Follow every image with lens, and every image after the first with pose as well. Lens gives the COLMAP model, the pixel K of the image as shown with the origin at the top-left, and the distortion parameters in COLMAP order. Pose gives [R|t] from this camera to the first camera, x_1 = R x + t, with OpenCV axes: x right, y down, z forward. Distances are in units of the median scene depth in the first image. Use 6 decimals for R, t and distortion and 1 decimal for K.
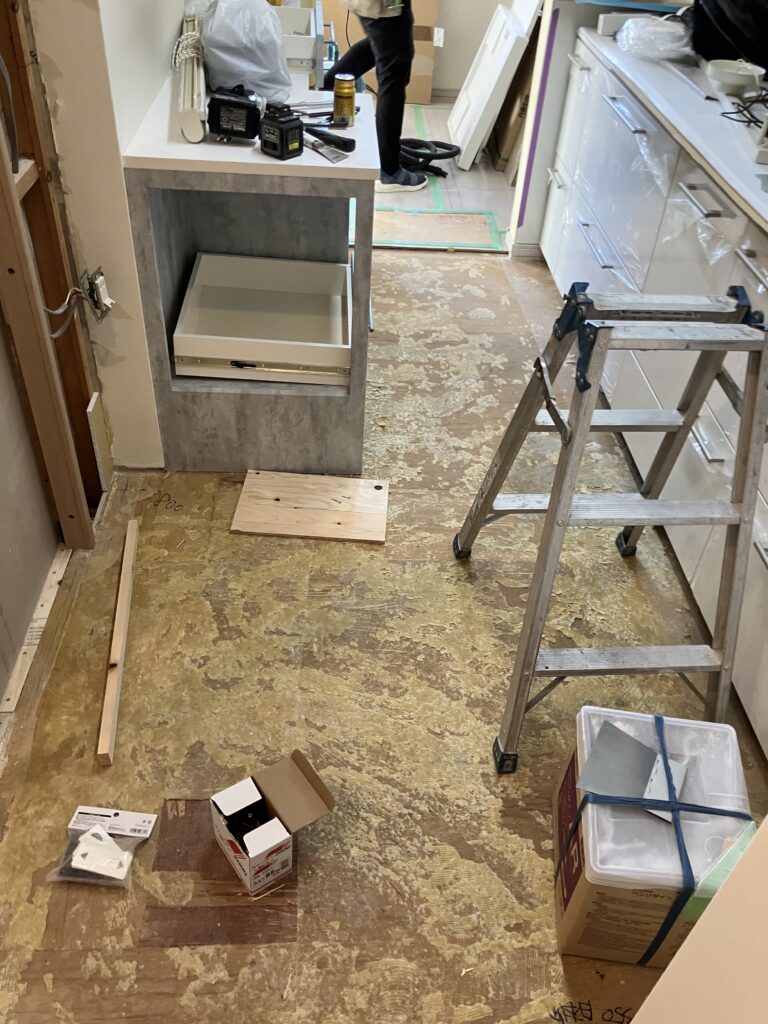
lens RADIAL K [[849.9, 0, 384.9], [0, 849.9, 512.5], [0, 0, 1]] dist [0.013722, -0.007313]
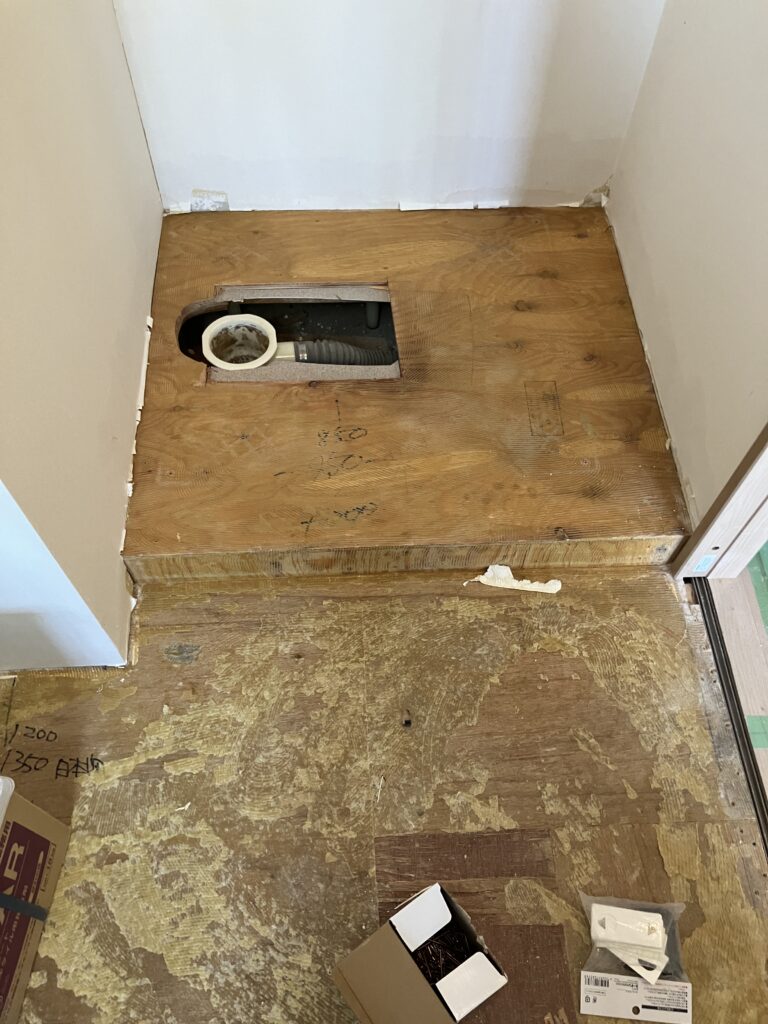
lens RADIAL K [[849.9, 0, 385.4], [0, 849.9, 511.7], [0, 0, 1]] dist [0.013722, -0.007313]
pose [[-0.996988, -0.037408, -0.067938, -0.042916], [-0.061143, -0.159784, 0.985257, -0.304325], [-0.047712, 0.986443, 0.157015, 0.527725]]
